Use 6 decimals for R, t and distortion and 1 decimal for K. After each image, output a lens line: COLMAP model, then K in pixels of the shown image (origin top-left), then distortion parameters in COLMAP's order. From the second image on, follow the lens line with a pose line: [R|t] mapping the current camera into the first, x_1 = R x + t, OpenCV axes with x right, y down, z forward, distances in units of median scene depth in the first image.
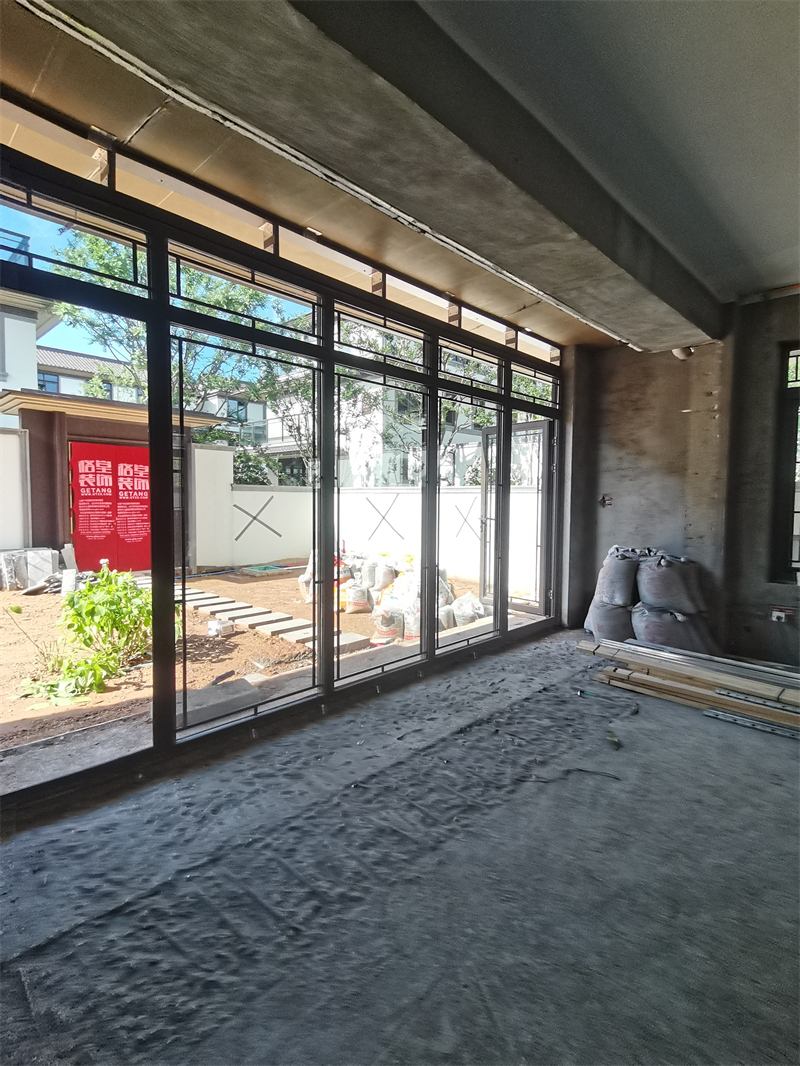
lens RADIAL K [[522.8, 0, 398.7], [0, 522.8, 520.1], [0, 0, 1]] dist [0.013450, -0.000104]
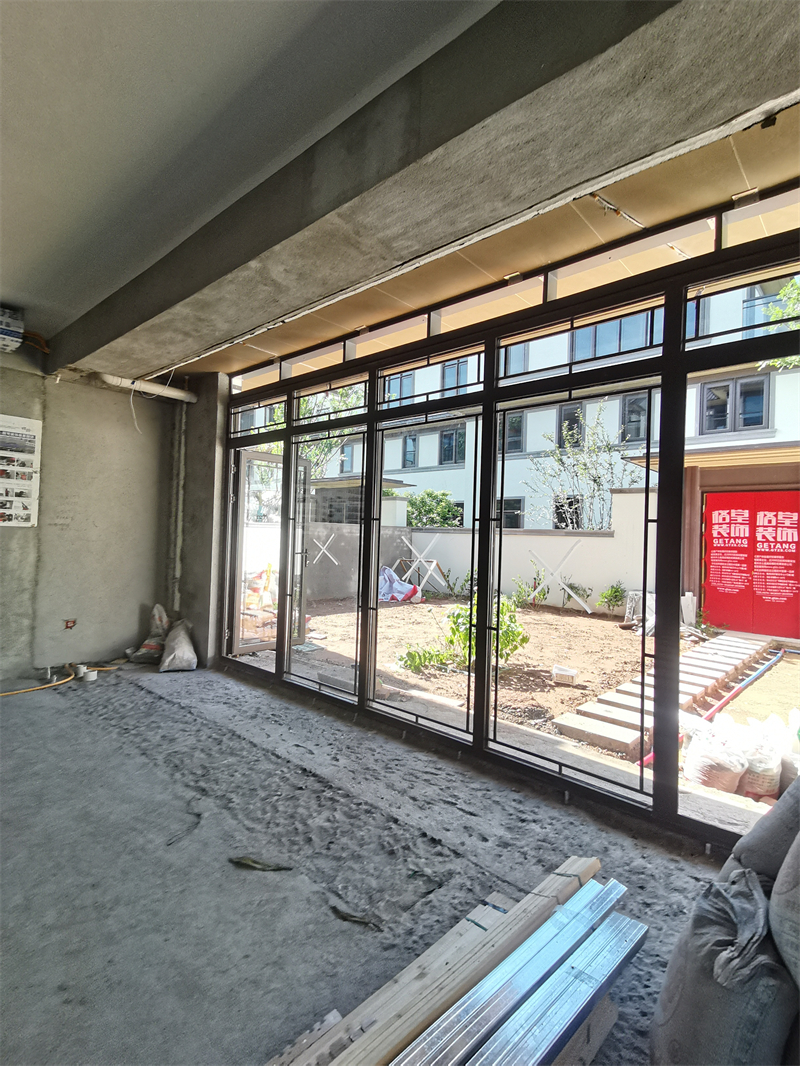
lens RADIAL K [[522.0, 0, 396.1], [0, 522.0, 526.0], [0, 0, 1]] dist [0.057601, -0.039778]
pose [[0.032731, -0.023298, -0.999193, 0.944958], [-0.072715, 0.997023, -0.025629, -0.038518], [0.996816, 0.073495, 0.030939, 0.921825]]
